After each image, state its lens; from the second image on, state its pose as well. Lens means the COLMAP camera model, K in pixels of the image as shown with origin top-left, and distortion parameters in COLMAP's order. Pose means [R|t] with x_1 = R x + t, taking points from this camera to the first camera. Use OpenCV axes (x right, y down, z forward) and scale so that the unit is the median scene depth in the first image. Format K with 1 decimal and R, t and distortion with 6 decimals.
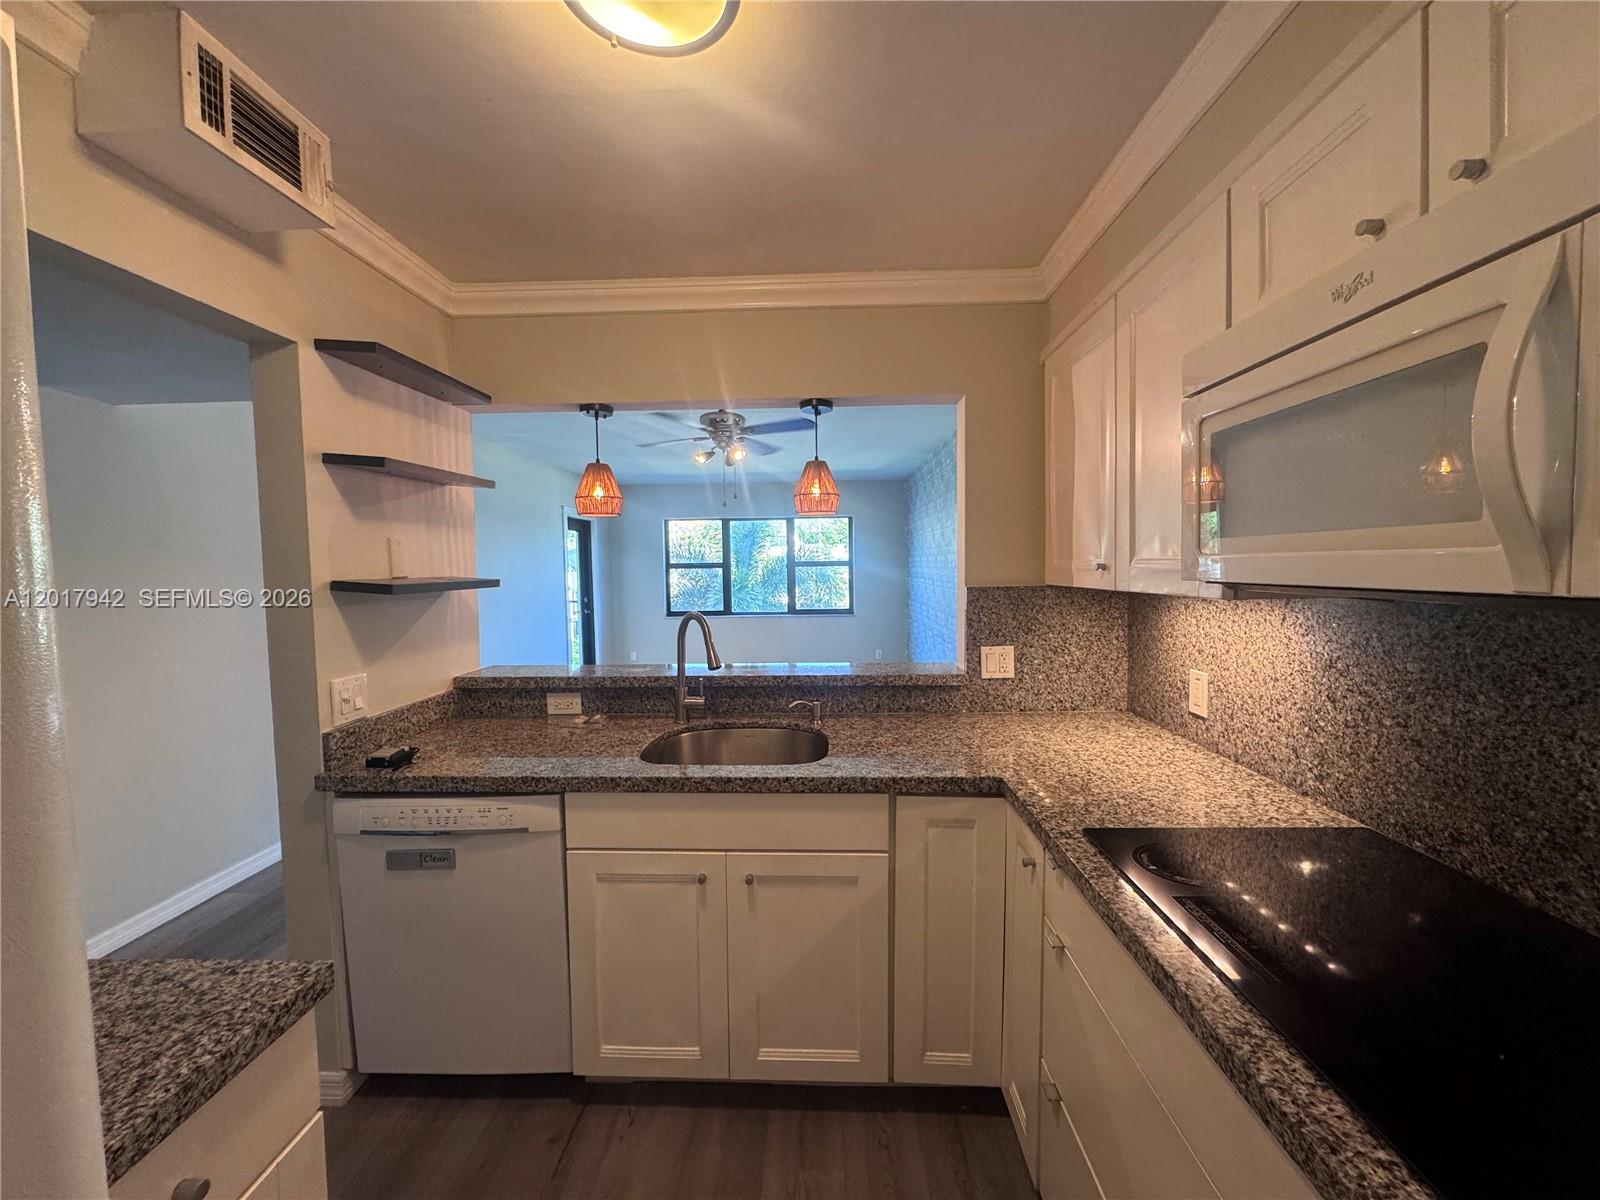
lens RADIAL K [[639.4, 0, 801.3], [0, 639.4, 597.3], [0, 0, 1]] dist [-0.000789, 0.000126]
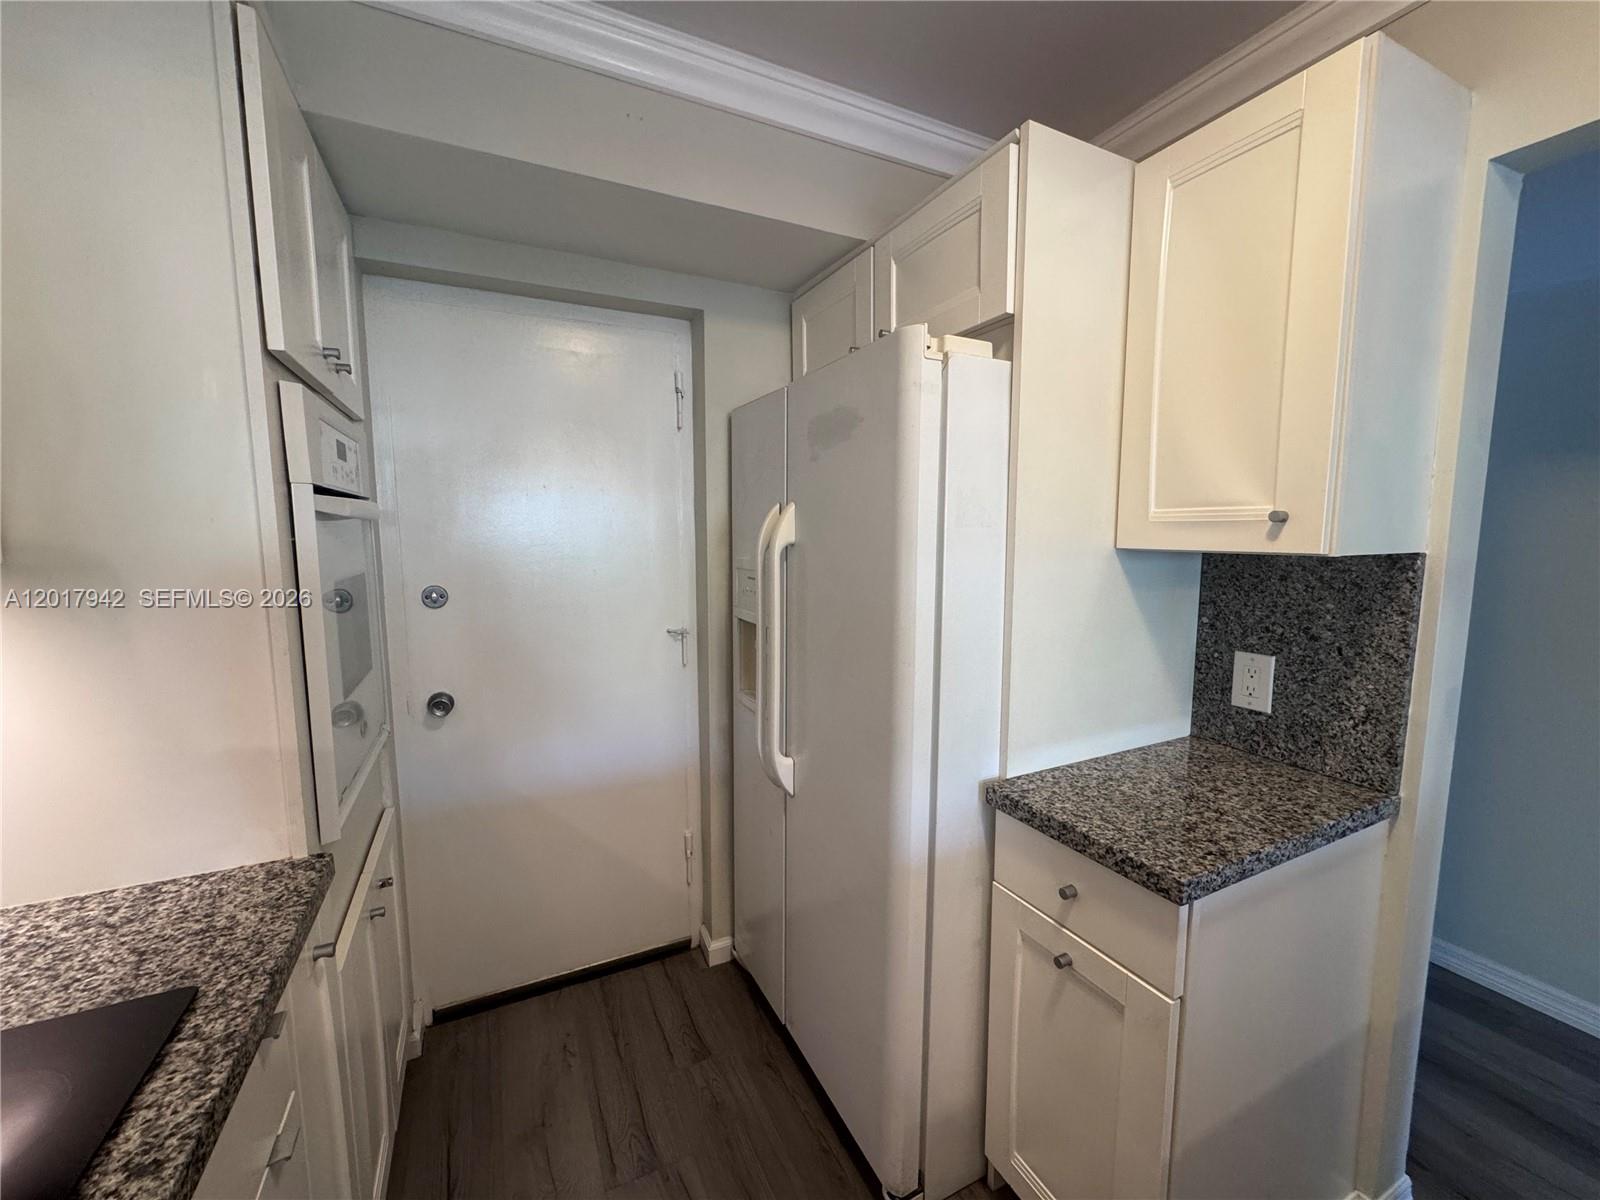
lens RADIAL K [[639.4, 0, 802.4], [0, 639.4, 601.4], [0, 0, 1]] dist [-0.000789, 0.000126]
pose [[-0.881309, 0.068670, -0.467523, 0.152862], [-0.010371, 0.986335, 0.164423, -0.028786], [0.472426, 0.149756, -0.868554, 0.849080]]
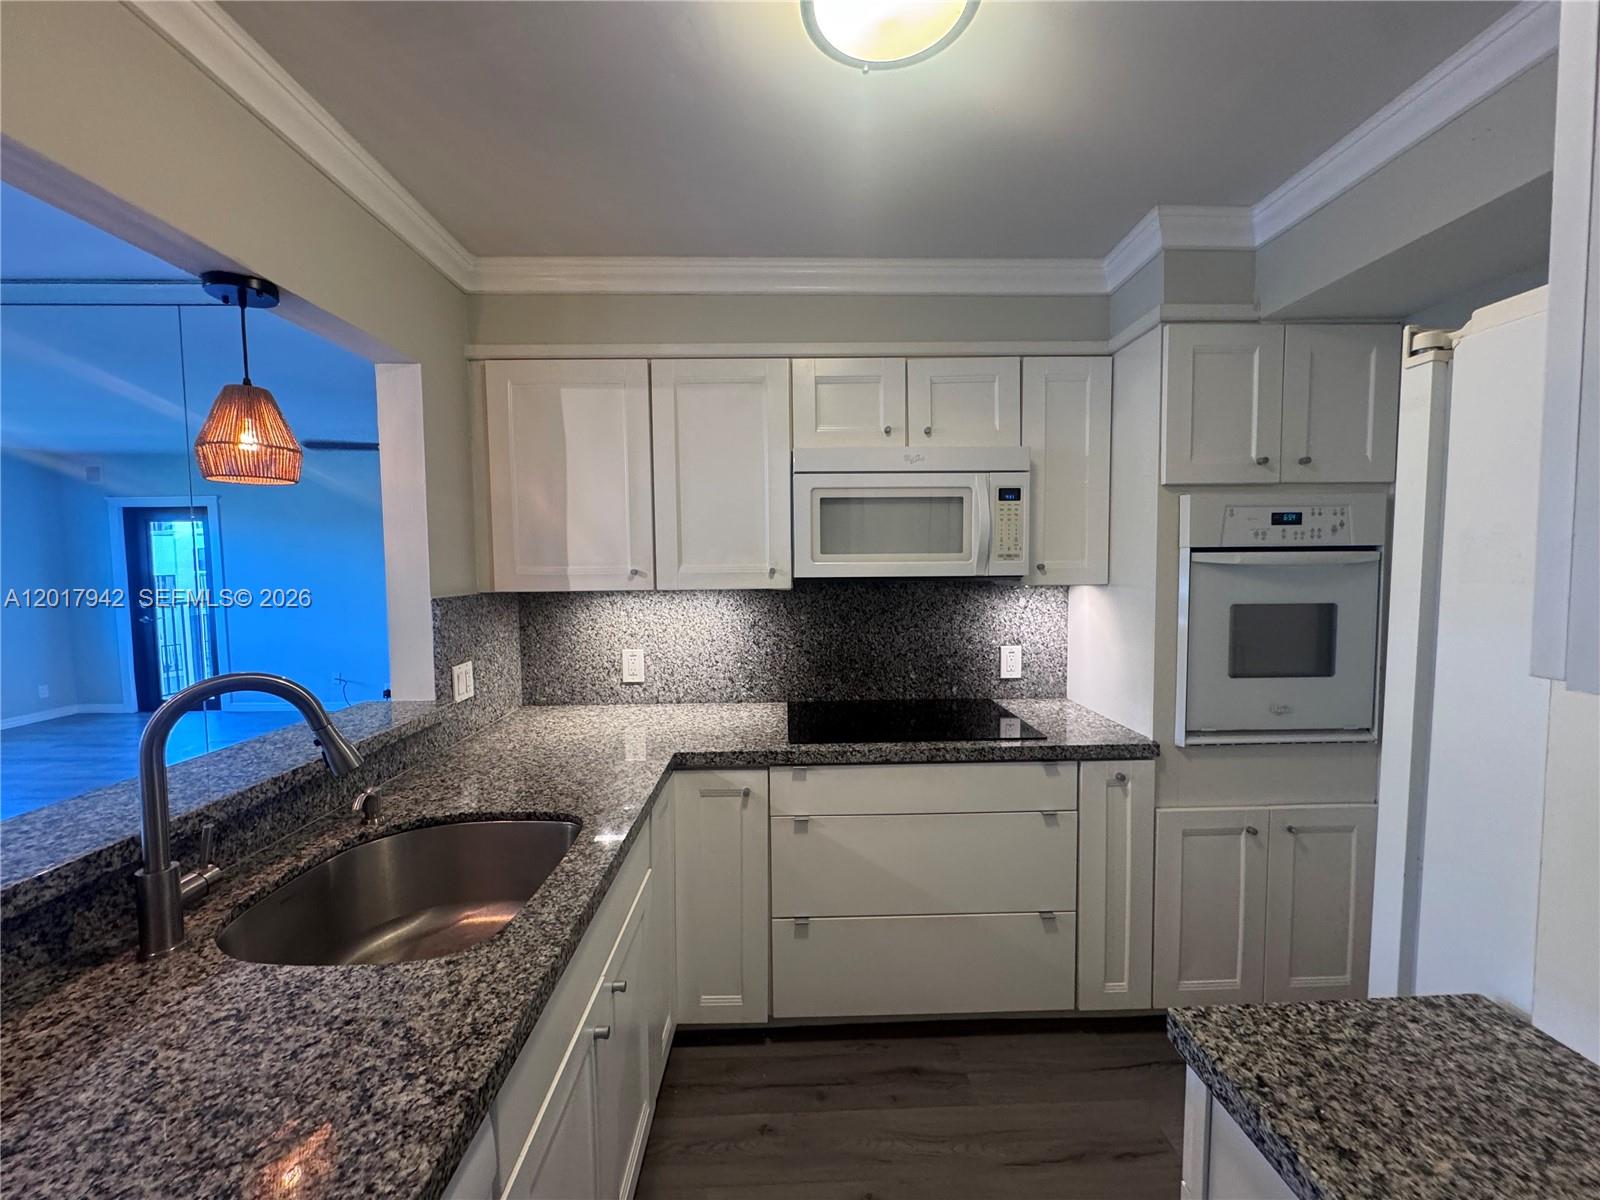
lens RADIAL K [[639.4, 0, 800.9], [0, 639.4, 602.4], [0, 0, 1]] dist [-0.000789, 0.000126]
pose [[-0.061918, -0.046082, 0.997017, -0.852333], [0.058863, 0.997026, 0.049738, -0.034176], [-0.996344, 0.061768, -0.059021, 0.834065]]
